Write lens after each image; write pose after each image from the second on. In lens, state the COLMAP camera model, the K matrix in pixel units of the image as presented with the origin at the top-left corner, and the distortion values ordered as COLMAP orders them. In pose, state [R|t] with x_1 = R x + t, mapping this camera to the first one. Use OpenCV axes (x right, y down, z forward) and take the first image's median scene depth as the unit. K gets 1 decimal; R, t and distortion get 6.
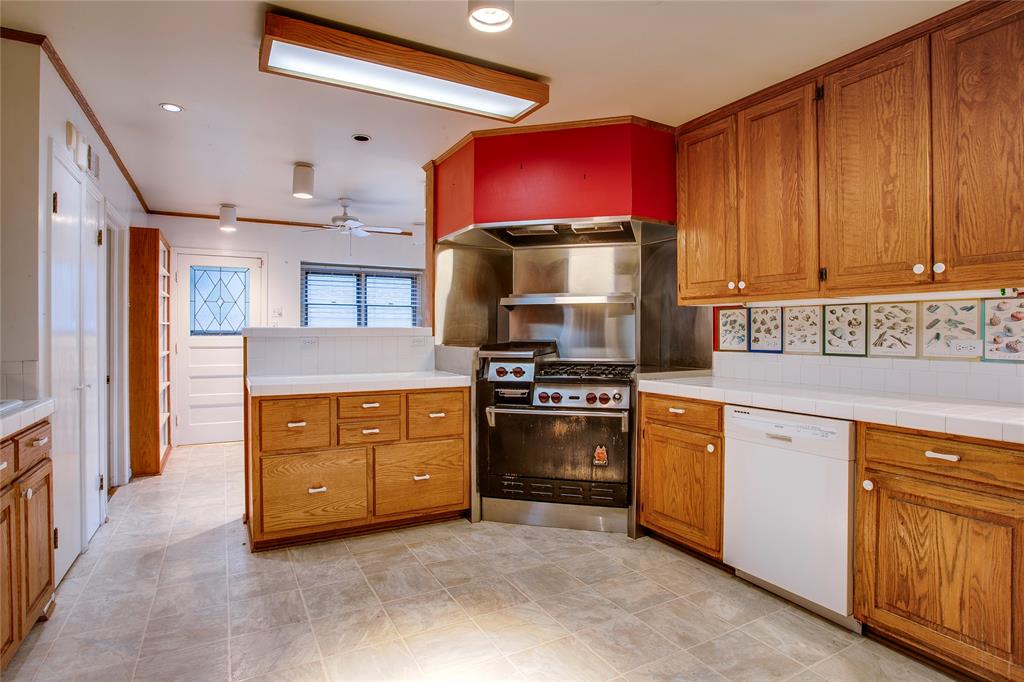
lens RADIAL K [[552.6, 0, 505.5], [0, 552.6, 333.3], [0, 0, 1]] dist [-0.035293, 0.001504]
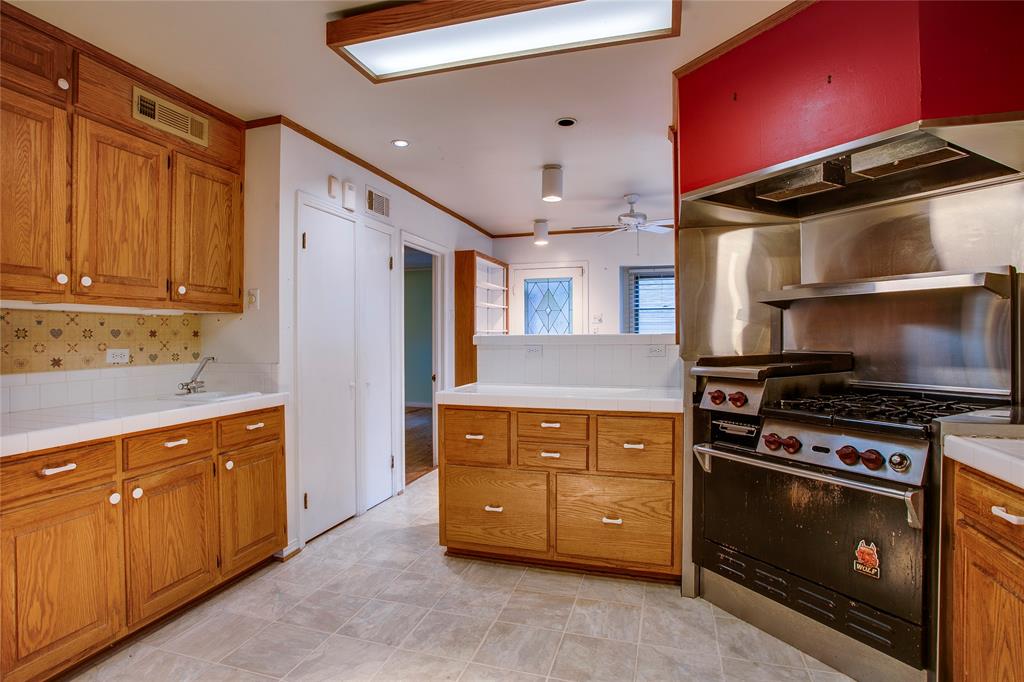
lens RADIAL K [[528.6, 0, 509.1], [0, 528.6, 339.3], [0, 0, 1]] dist [-0.027963, 0.008359]
pose [[0.701383, 0.000496, -0.712785, 0.334782], [0.002845, 0.999990, 0.003495, -0.009030], [0.712779, -0.004480, 0.701374, 0.401387]]
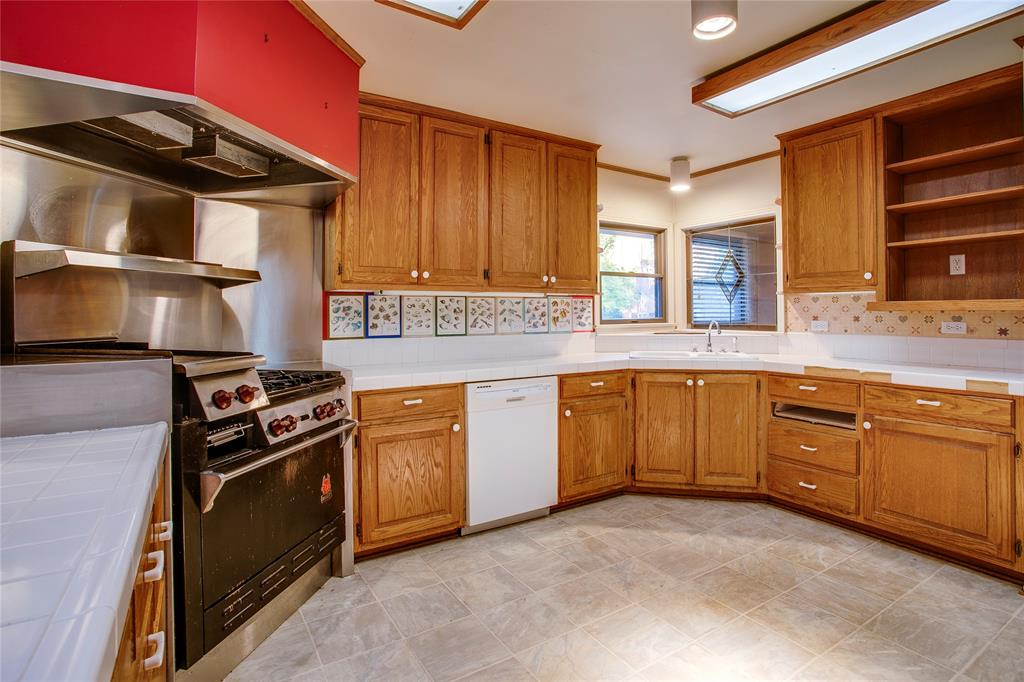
lens RADIAL K [[506.7, 0, 524.1], [0, 506.7, 309.7], [0, 0, 1]] dist [-0.045091, 0.019521]
pose [[-0.070672, 0.007598, 0.997471, -0.582724], [0.008351, 0.999940, -0.007025, -0.011184], [-0.997465, 0.007834, -0.070732, 0.881665]]
